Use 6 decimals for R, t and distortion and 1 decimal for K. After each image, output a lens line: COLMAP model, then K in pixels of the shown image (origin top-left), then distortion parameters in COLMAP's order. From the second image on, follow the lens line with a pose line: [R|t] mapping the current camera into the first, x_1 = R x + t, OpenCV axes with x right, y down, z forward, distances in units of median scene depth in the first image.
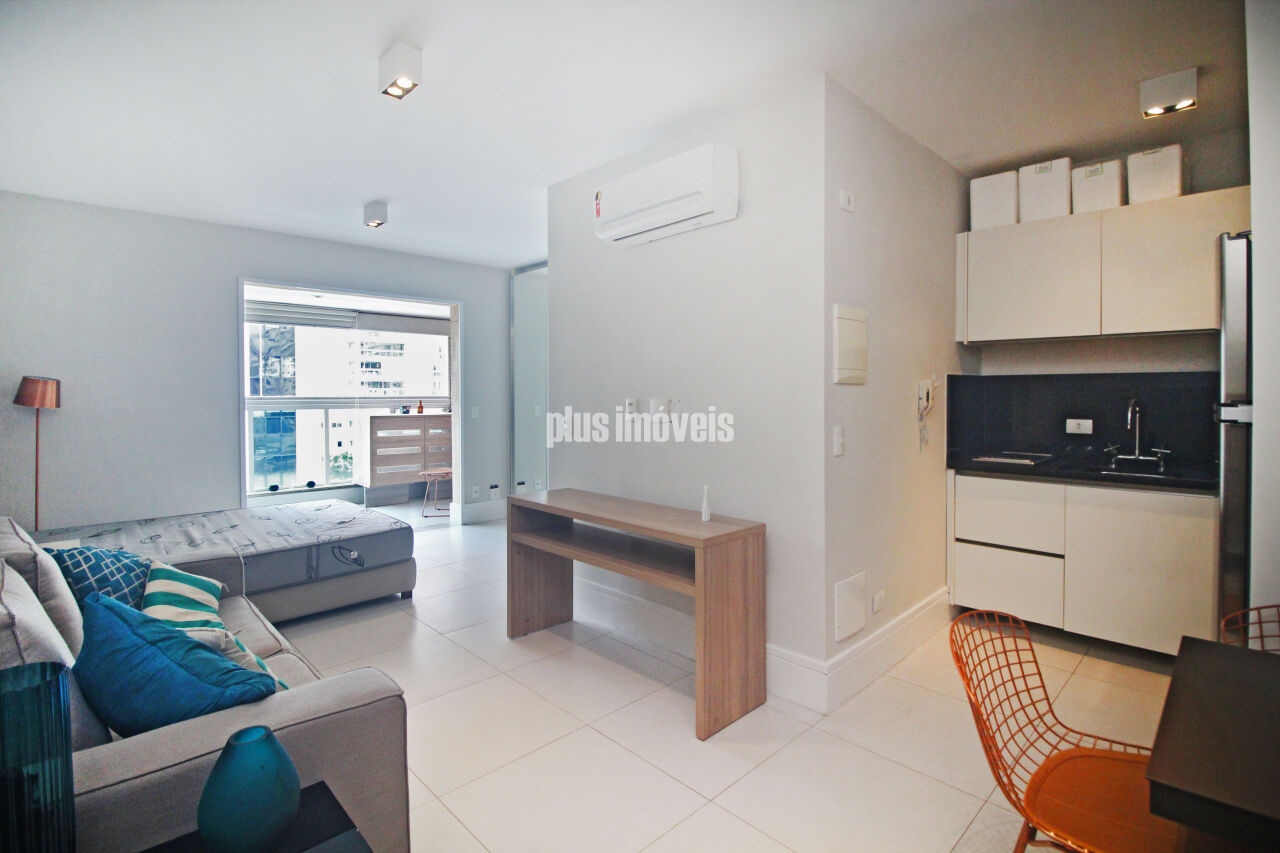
lens RADIAL K [[611.5, 0, 634.1], [0, 611.5, 430.3], [0, 0, 1]] dist [-0.002573, -0.000727]
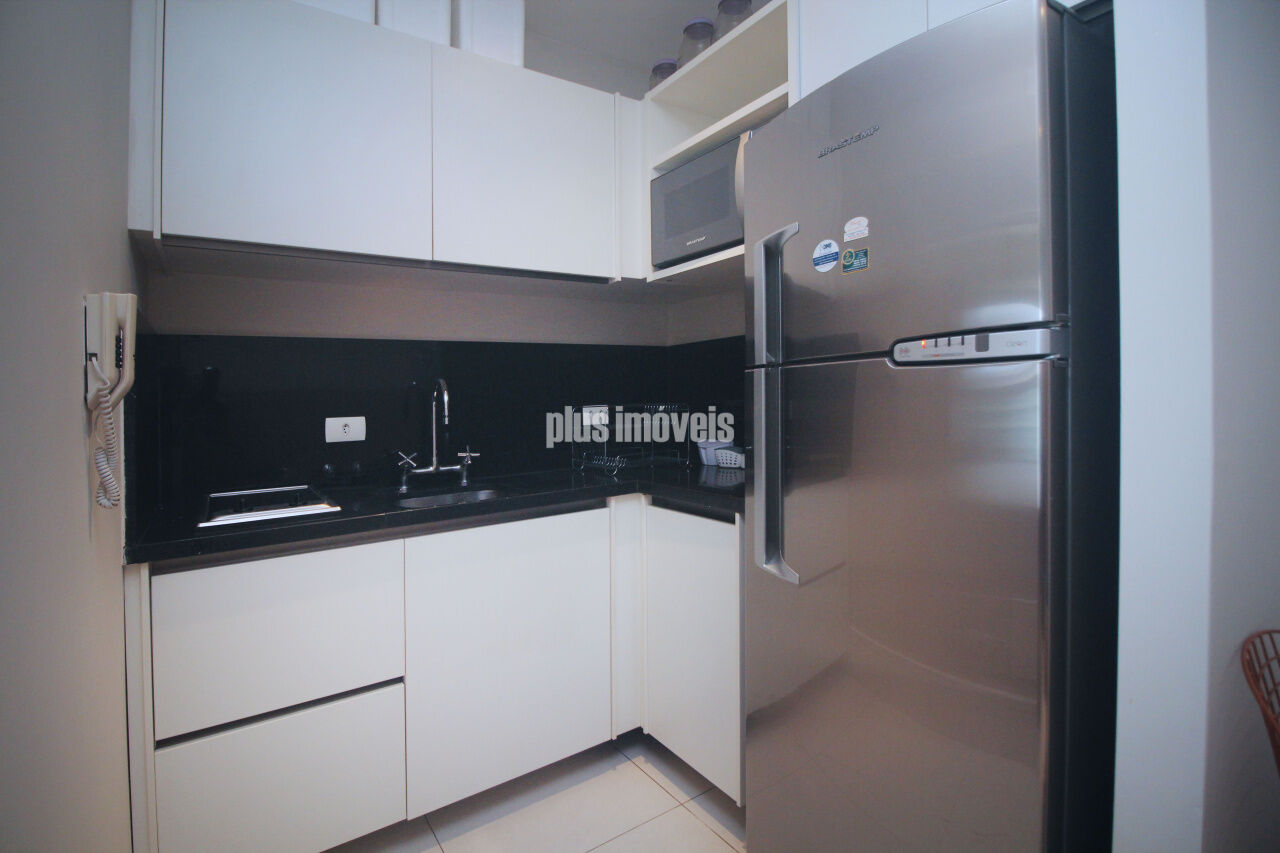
lens RADIAL K [[603.5, 0, 638.7], [0, 603.5, 384.2], [0, 0, 1]] dist [-0.001152, -0.000827]
pose [[0.184157, 0.012058, 0.982823, 0.226616], [0.087786, 0.995727, -0.028665, -0.007943], [-0.978969, 0.091557, 0.182311, 0.660252]]
